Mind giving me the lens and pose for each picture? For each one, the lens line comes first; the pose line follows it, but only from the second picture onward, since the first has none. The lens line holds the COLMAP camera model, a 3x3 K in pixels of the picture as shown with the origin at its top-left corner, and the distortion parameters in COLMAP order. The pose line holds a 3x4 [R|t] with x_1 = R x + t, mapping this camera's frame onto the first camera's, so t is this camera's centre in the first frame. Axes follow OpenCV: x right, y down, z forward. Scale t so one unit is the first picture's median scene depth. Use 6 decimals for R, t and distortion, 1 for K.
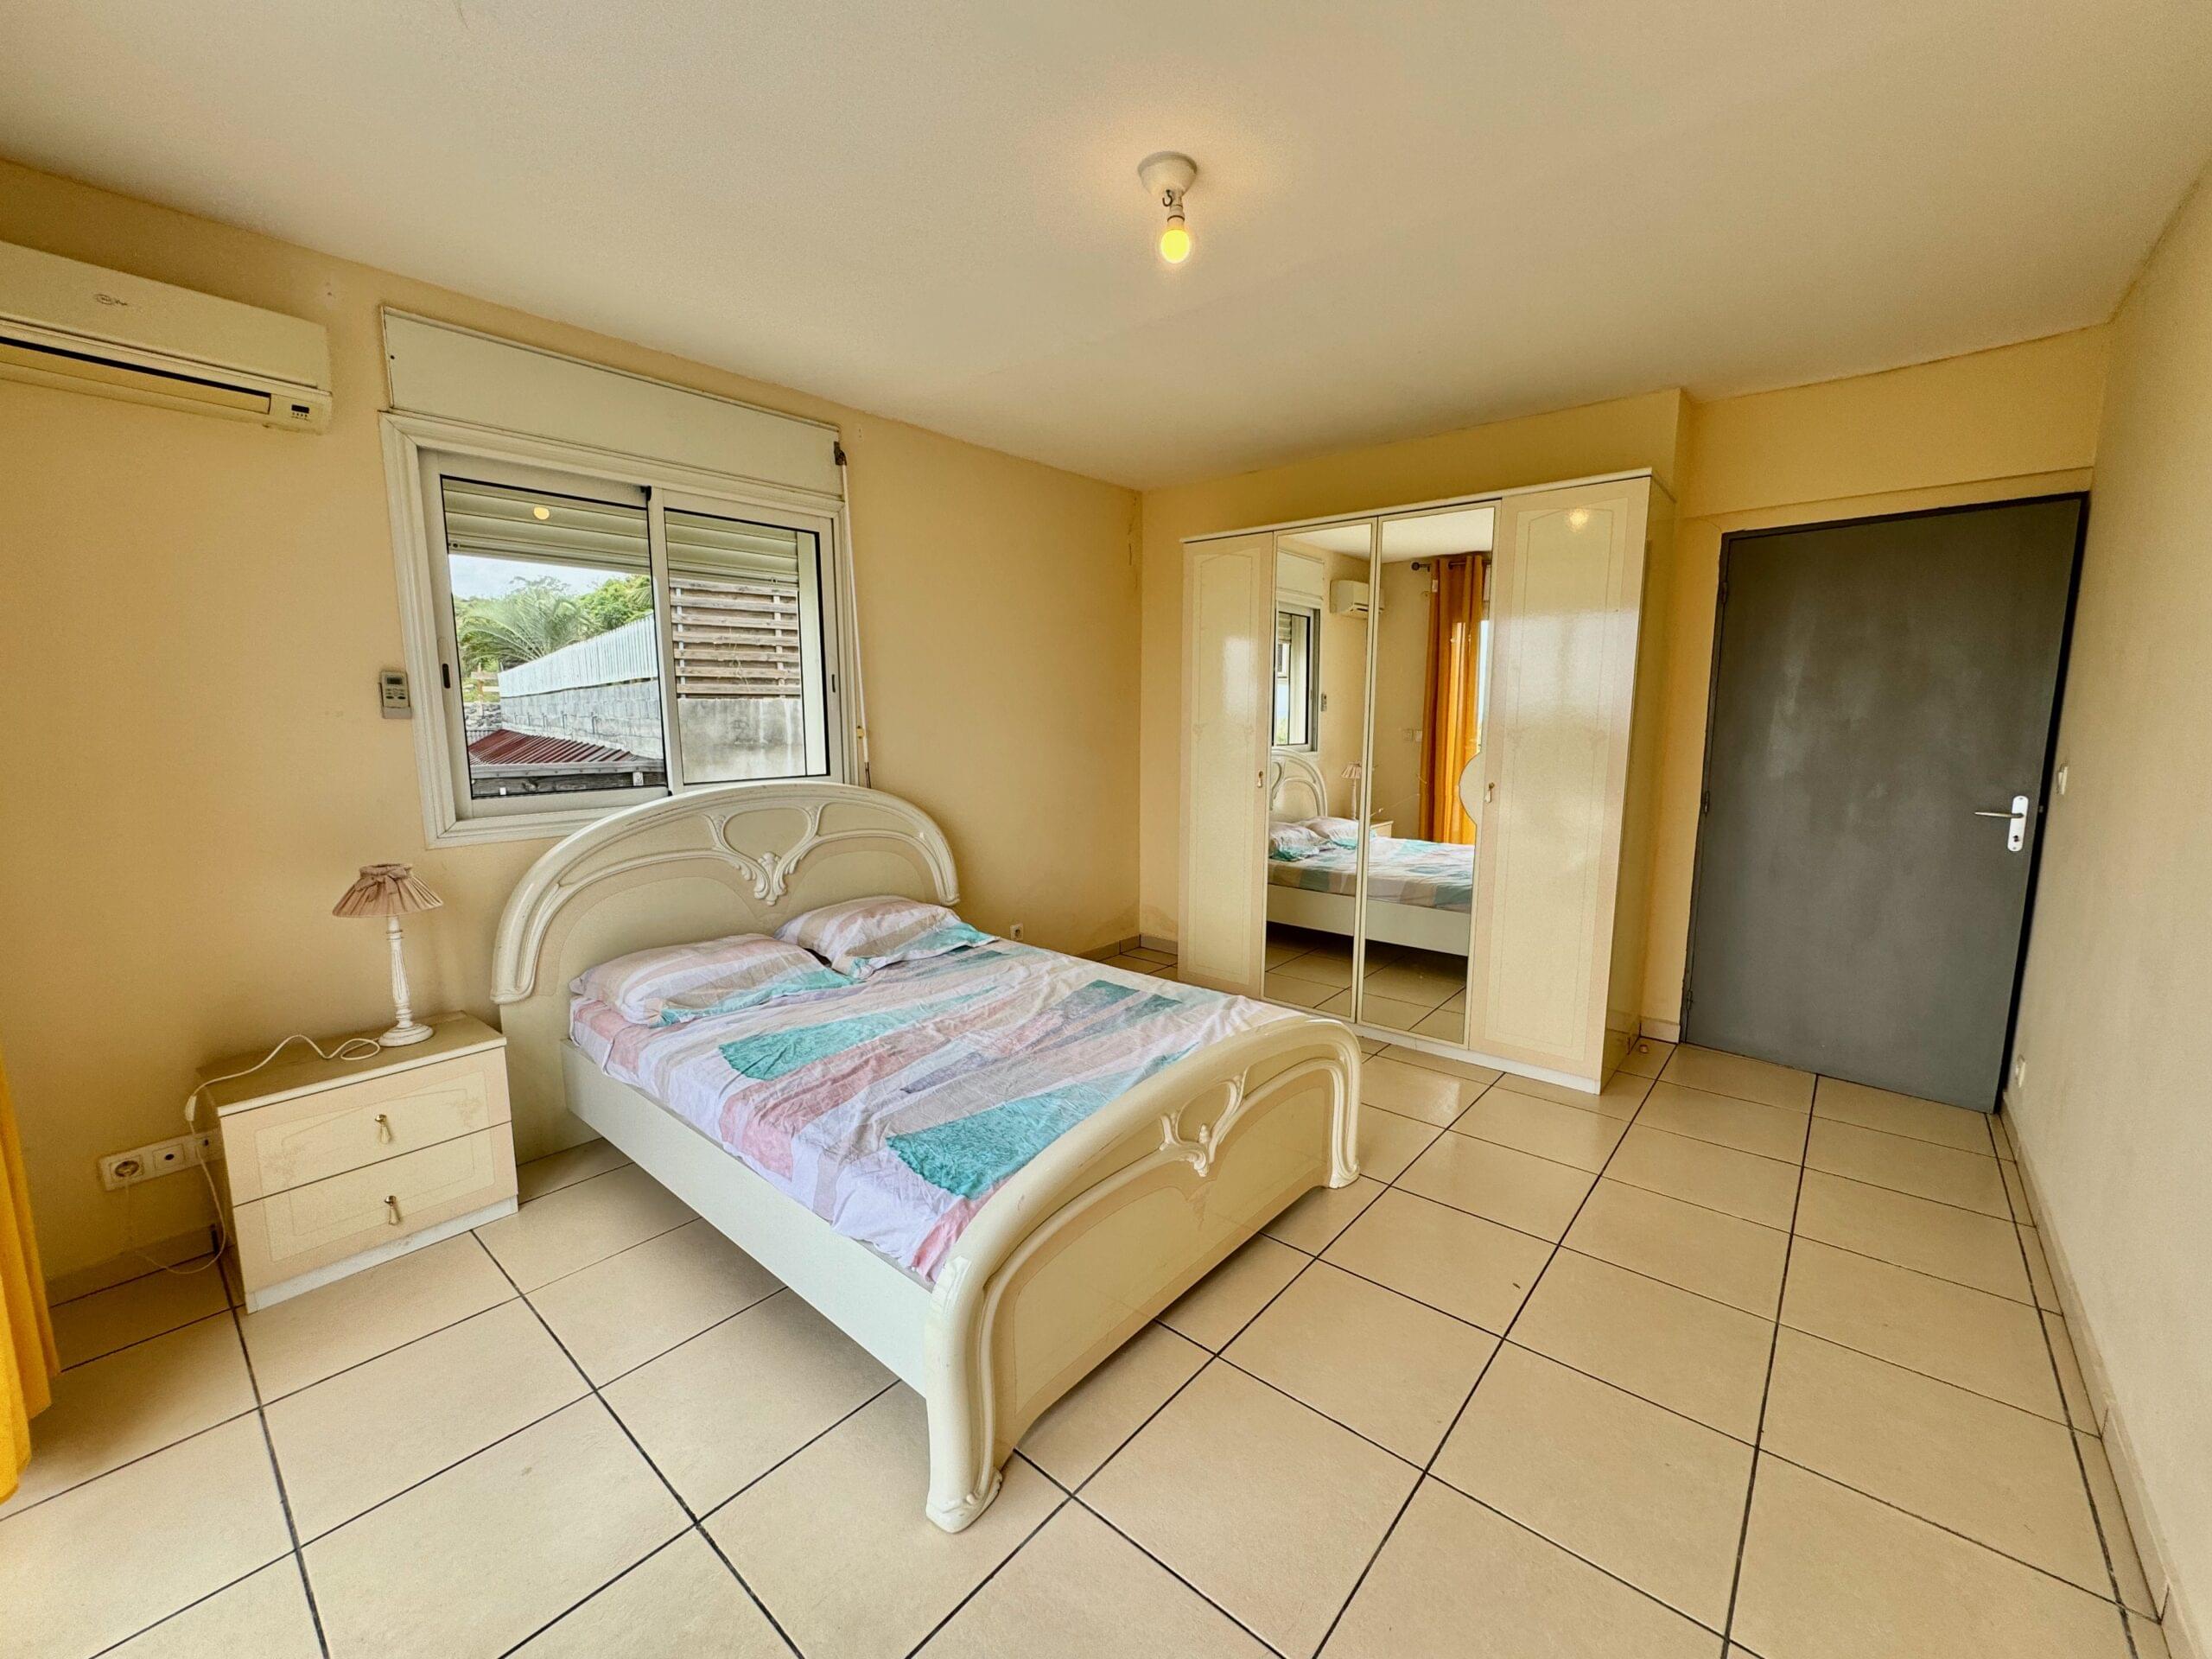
lens RADIAL K [[889.0, 0, 1110.8], [0, 889.0, 838.2], [0, 0, 1]] dist [-0.002585, 0.000663]
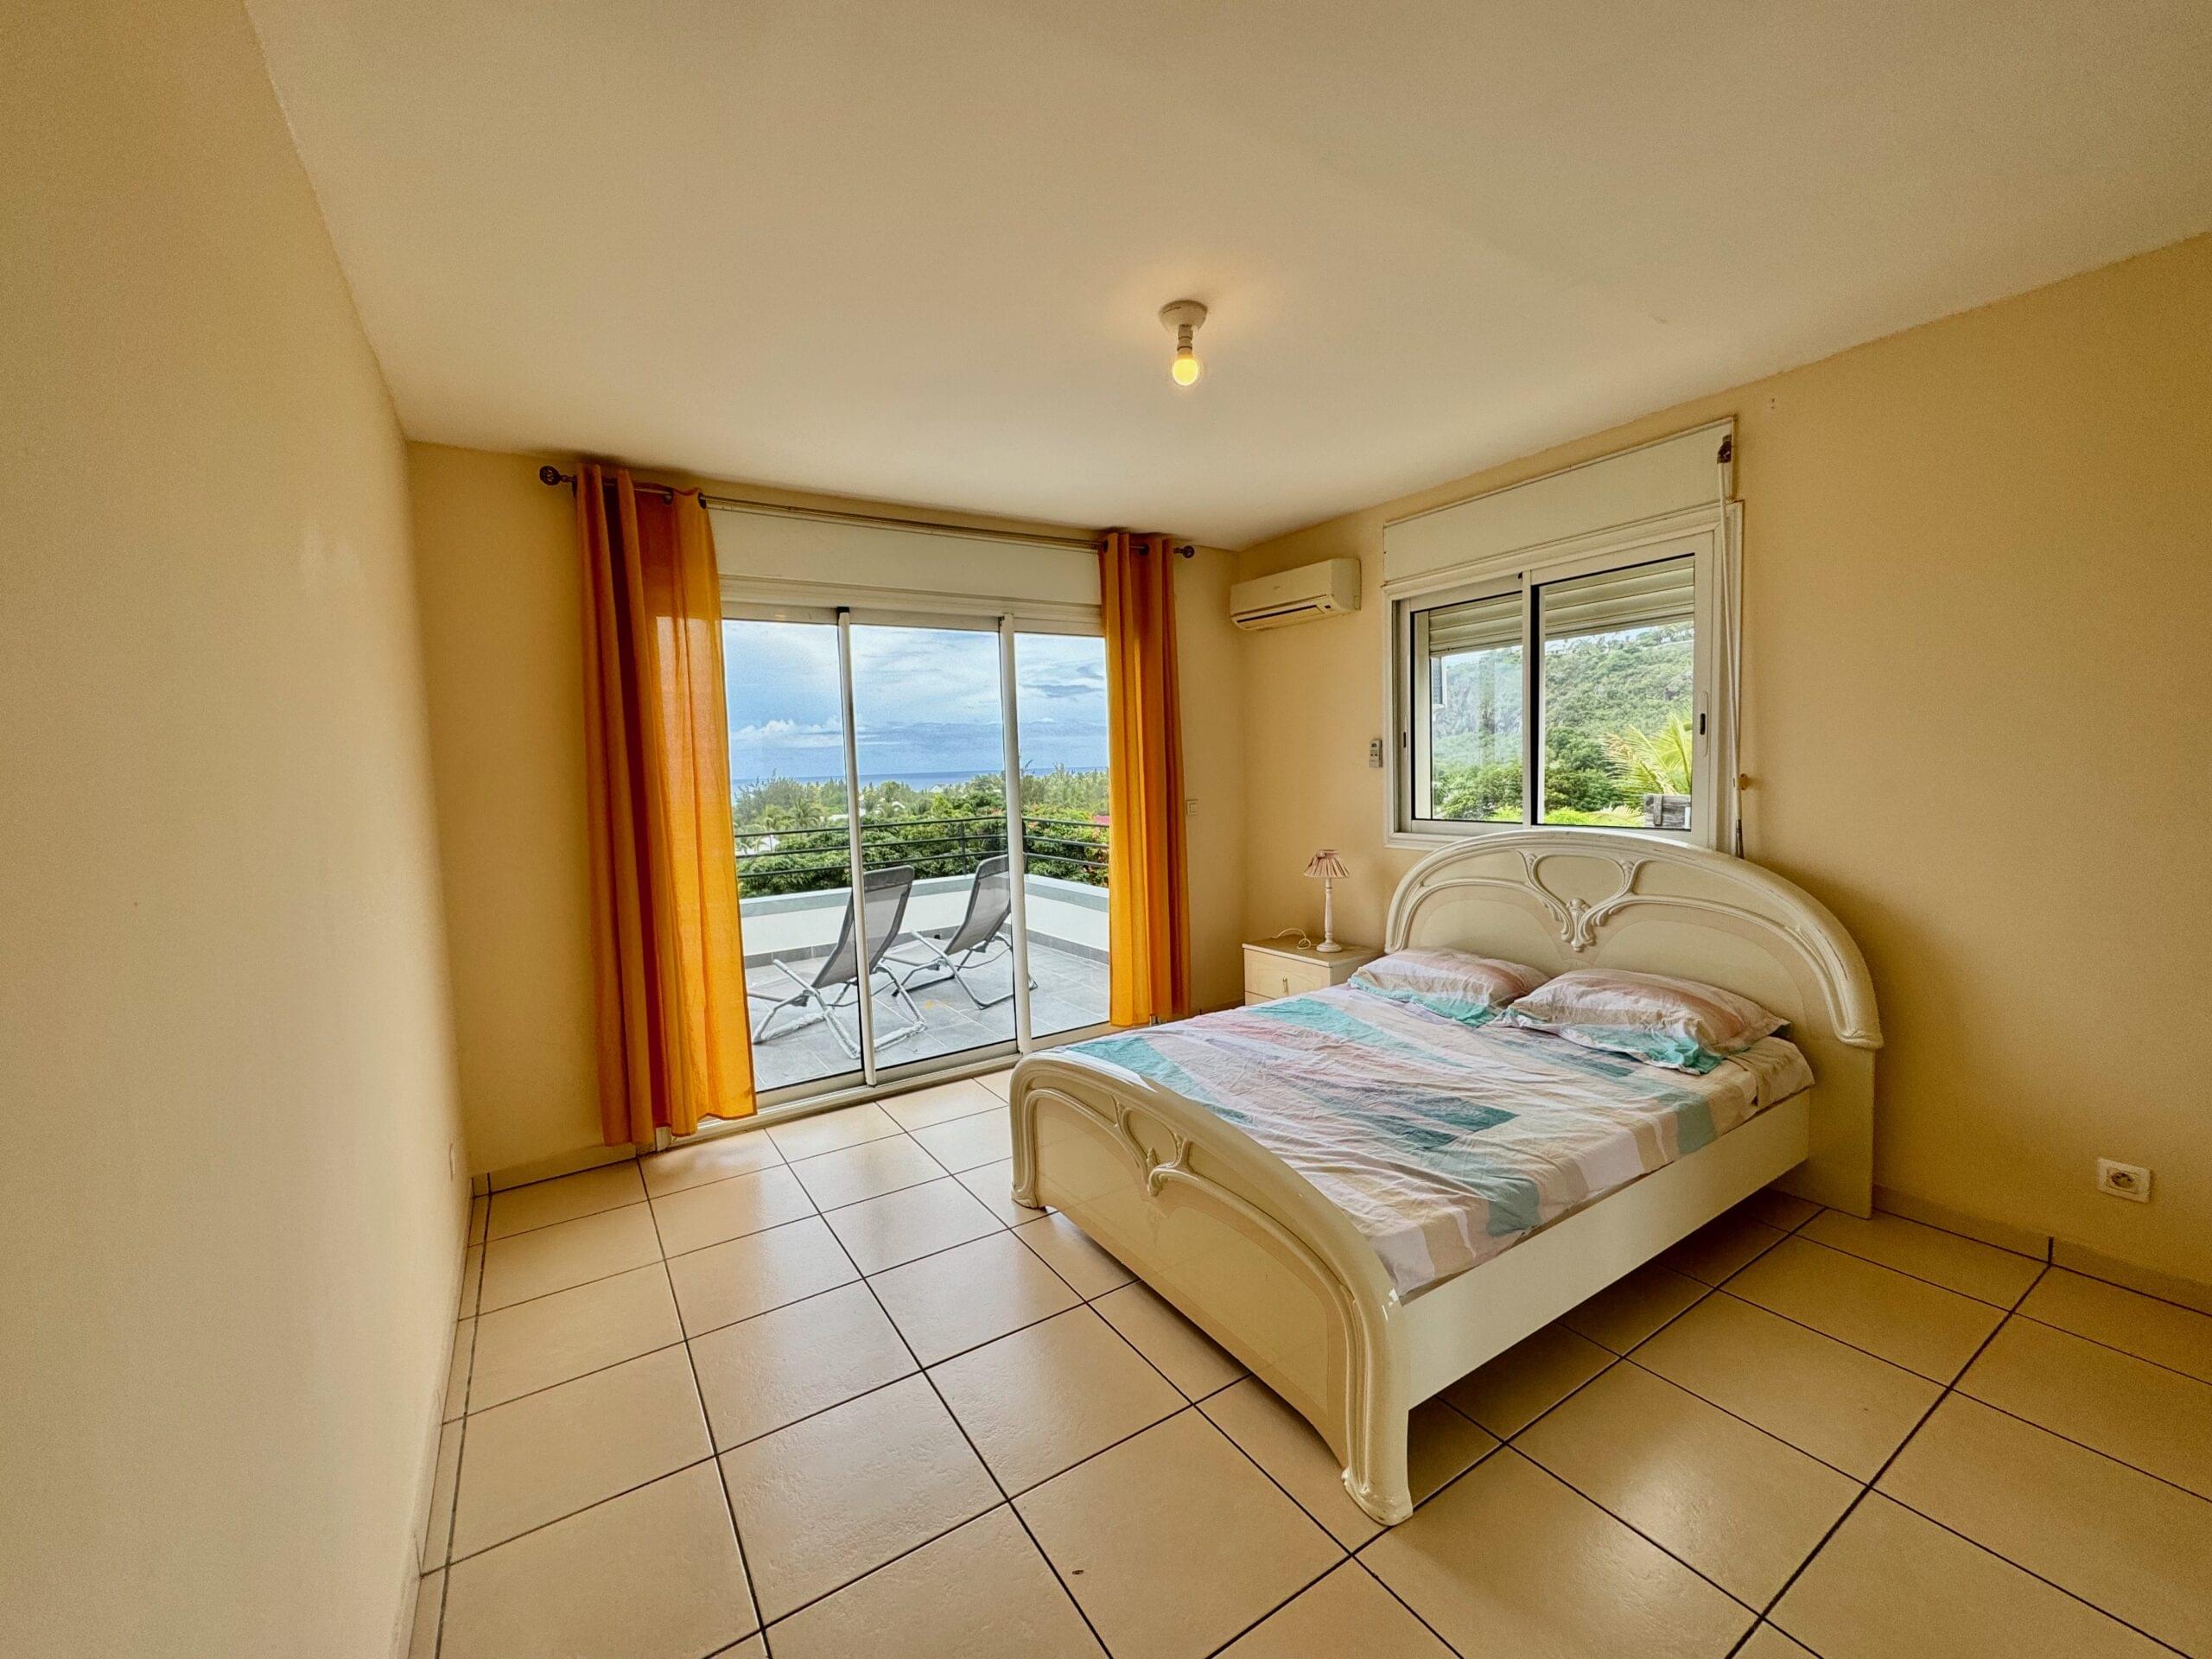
lens RADIAL K [[889.0, 0, 1127.7], [0, 889.0, 860.7], [0, 0, 1]] dist [-0.002585, 0.000663]
pose [[-0.280695, 0.116618, -0.952686, 0.838084], [-0.103186, 0.983172, 0.150753, -0.147191], [0.954234, 0.140620, -0.263938, 0.897998]]
